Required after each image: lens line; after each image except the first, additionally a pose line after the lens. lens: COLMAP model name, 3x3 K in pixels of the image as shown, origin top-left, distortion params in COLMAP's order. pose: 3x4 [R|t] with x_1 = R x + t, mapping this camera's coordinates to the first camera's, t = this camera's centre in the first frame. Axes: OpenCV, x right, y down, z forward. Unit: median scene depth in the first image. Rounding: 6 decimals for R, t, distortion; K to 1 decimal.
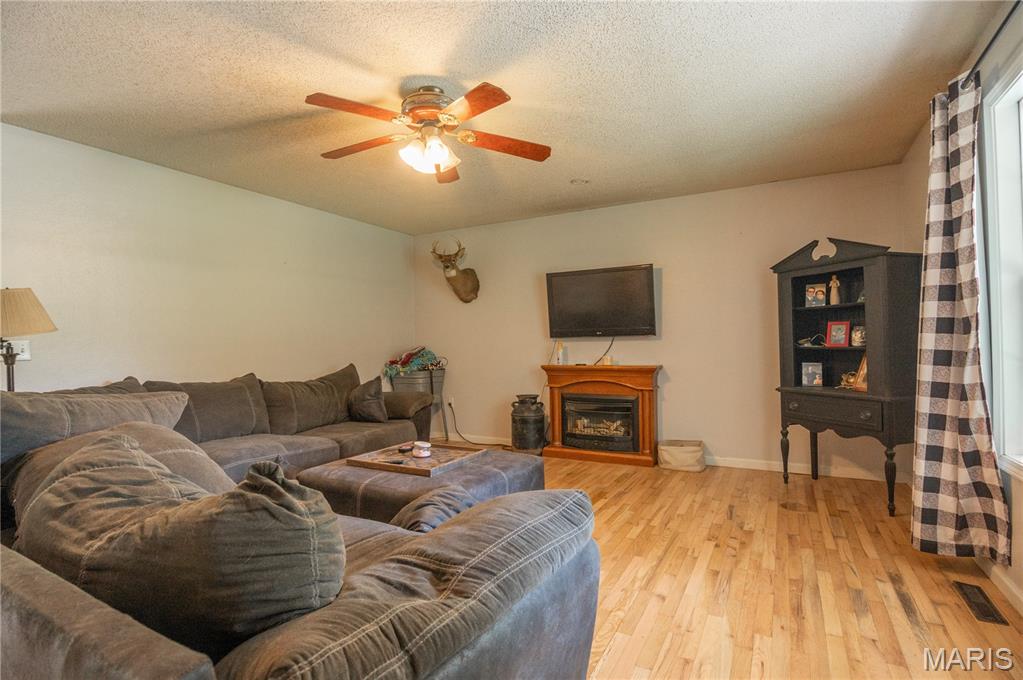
lens RADIAL K [[503.6, 0, 508.0], [0, 503.6, 343.2], [0, 0, 1]] dist [-0.021035, 0.000186]
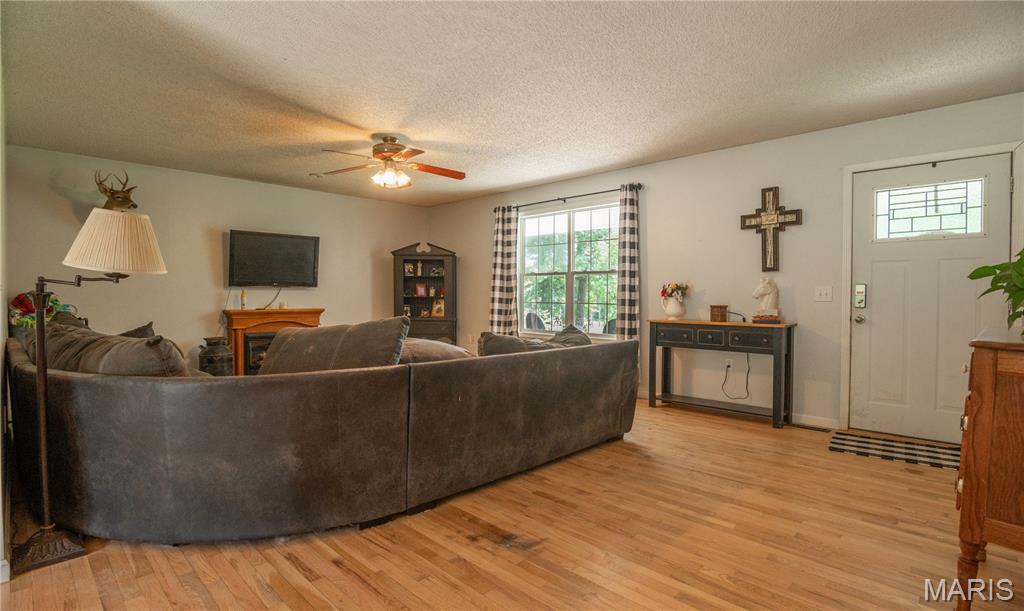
lens RADIAL K [[498.7, 0, 510.0], [0, 498.7, 304.7], [0, 0, 1]] dist [-0.025743, -0.000254]
pose [[0.267759, -0.003982, 0.963478, -1.255977], [-0.012896, 0.999887, 0.007716, 0.021214], [-0.963400, -0.014491, 0.267677, 0.130391]]
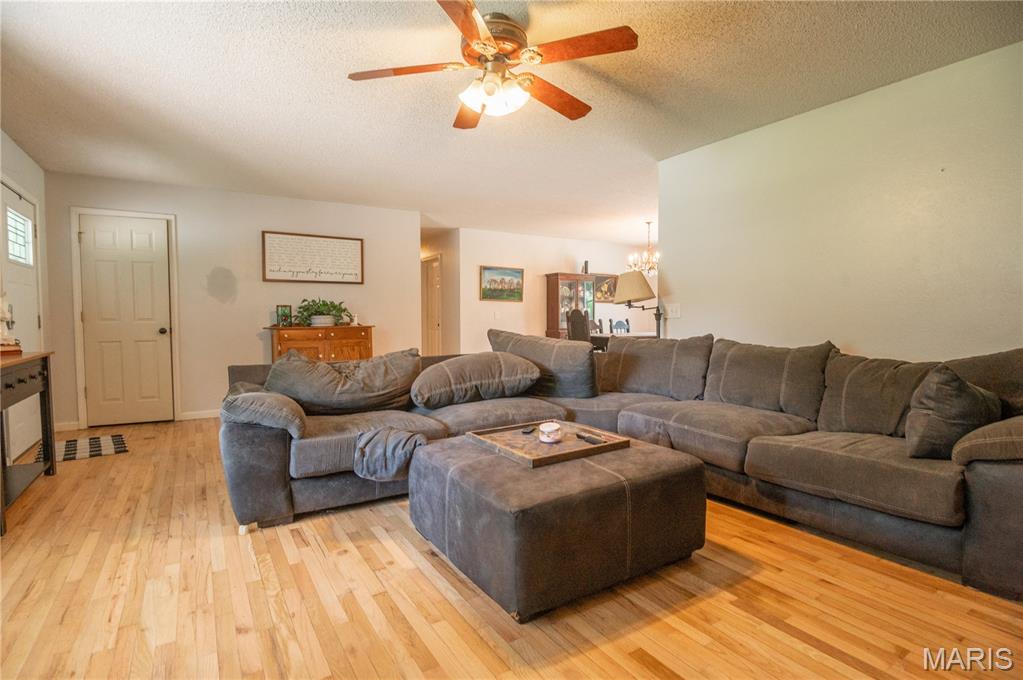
lens RADIAL K [[503.6, 0, 511.2], [0, 503.6, 340.9], [0, 0, 1]] dist [-0.021035, 0.000186]
pose [[-0.485087, 0.060949, -0.872339, 0.486995], [0.017678, 0.998048, 0.059902, 0.003639], [0.874287, 0.013636, -0.485217, 1.119590]]
